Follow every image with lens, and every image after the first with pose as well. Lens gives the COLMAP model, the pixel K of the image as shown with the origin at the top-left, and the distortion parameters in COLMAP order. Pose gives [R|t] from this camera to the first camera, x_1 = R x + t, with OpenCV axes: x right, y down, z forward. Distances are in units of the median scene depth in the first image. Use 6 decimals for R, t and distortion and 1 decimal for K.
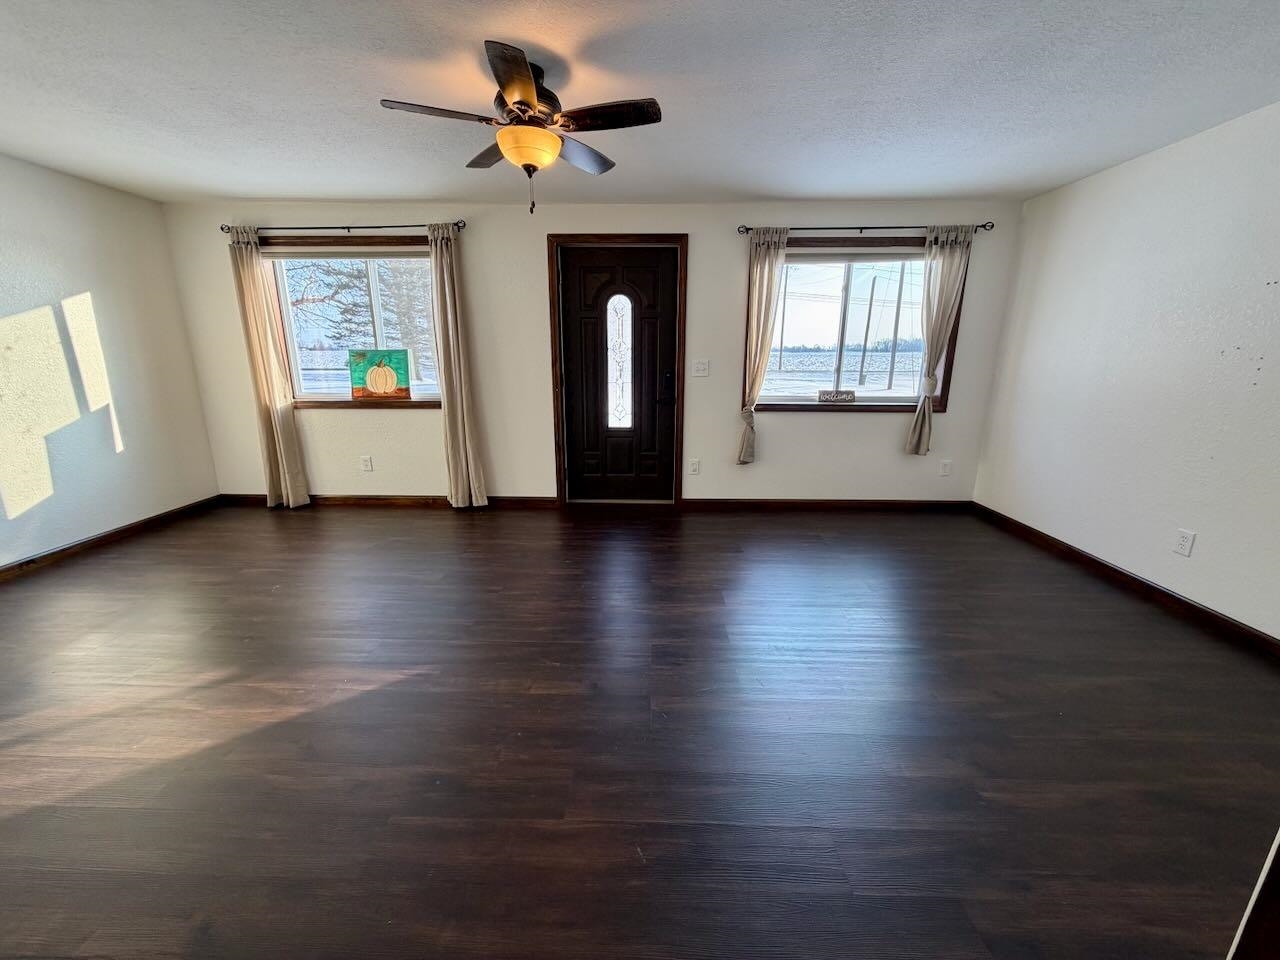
lens RADIAL K [[510.5, 0, 640.0], [0, 510.5, 480.0], [0, 0, 1]] dist [0.000877, 0.000174]
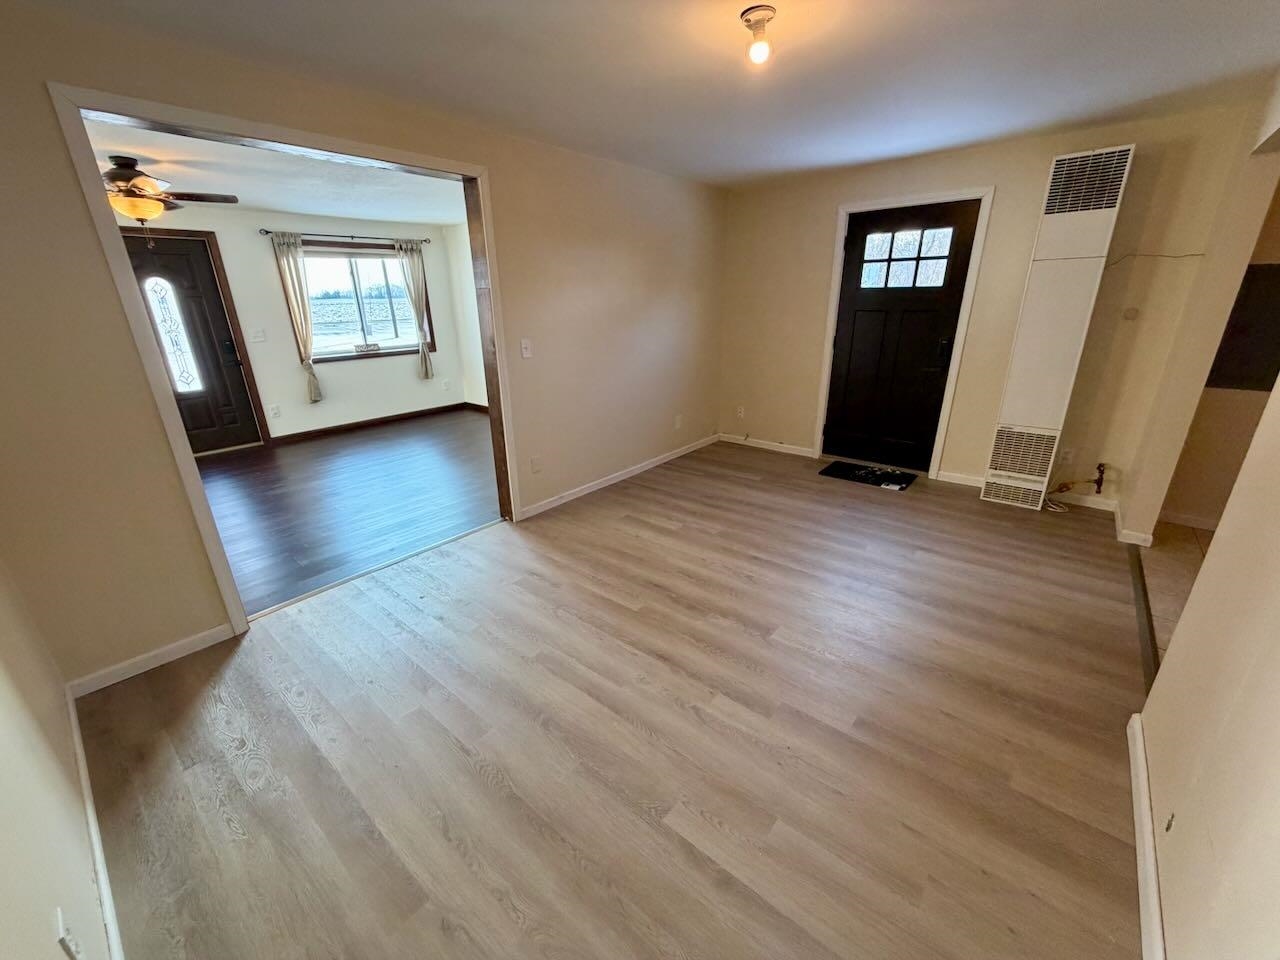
lens RADIAL K [[510.5, 0, 640.0], [0, 510.5, 480.0], [0, 0, 1]] dist [0.000877, 0.000174]
pose [[0.620170, -0.281394, 0.732261, -0.334900], [0.210236, 0.958923, 0.190441, 0.094072], [-0.755771, 0.035842, 0.653855, -0.589695]]
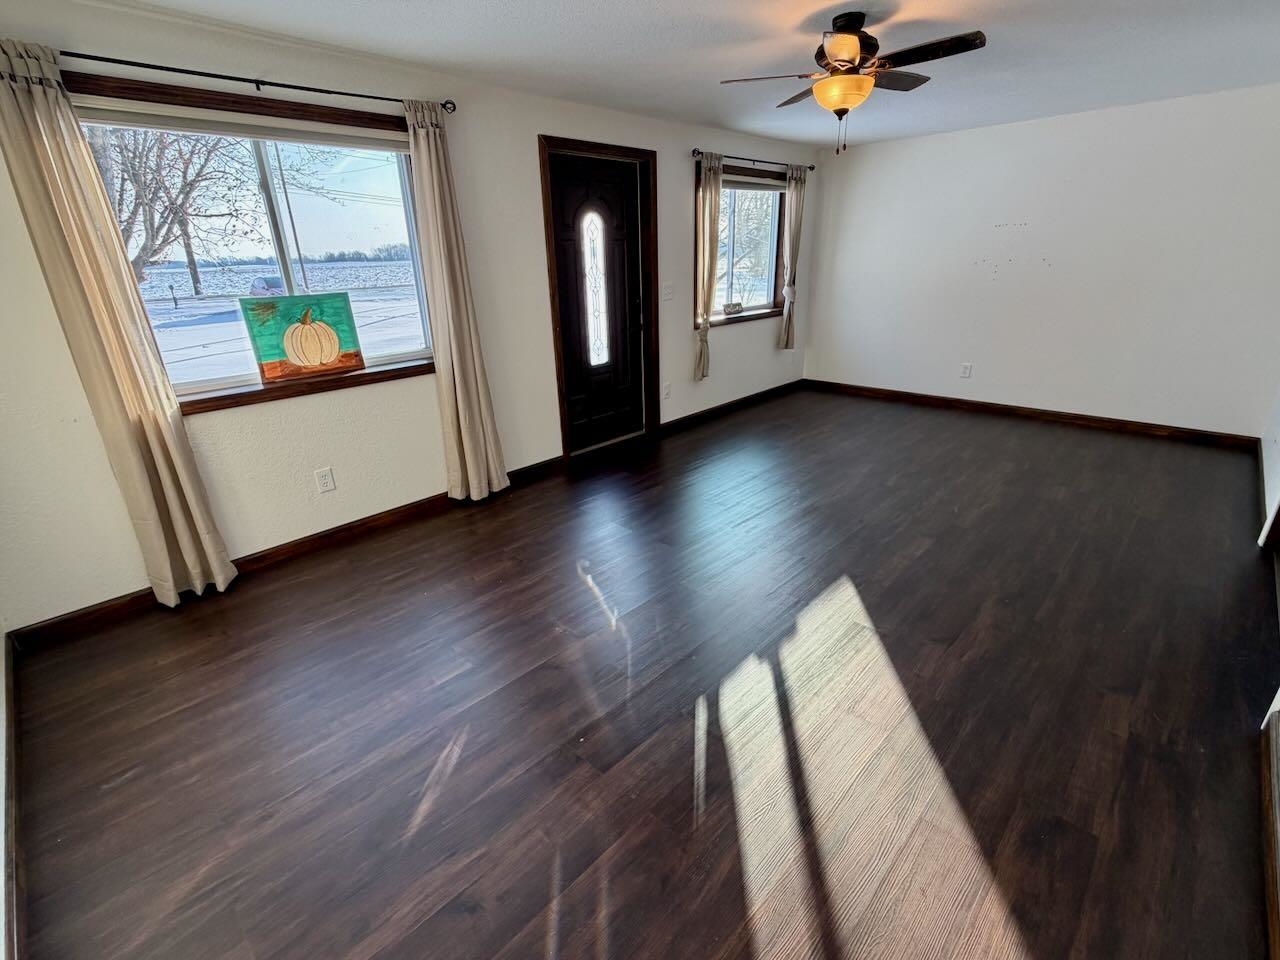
lens RADIAL K [[586.4, 0, 640.0], [0, 586.4, 480.0], [0, 0, 1]] dist [0.000848, -0.000466]
pose [[0.674999, -0.285097, 0.680512, -0.805223], [0.207712, 0.958453, 0.195511, -0.098325], [-0.707978, 0.009381, 0.706172, 0.220171]]
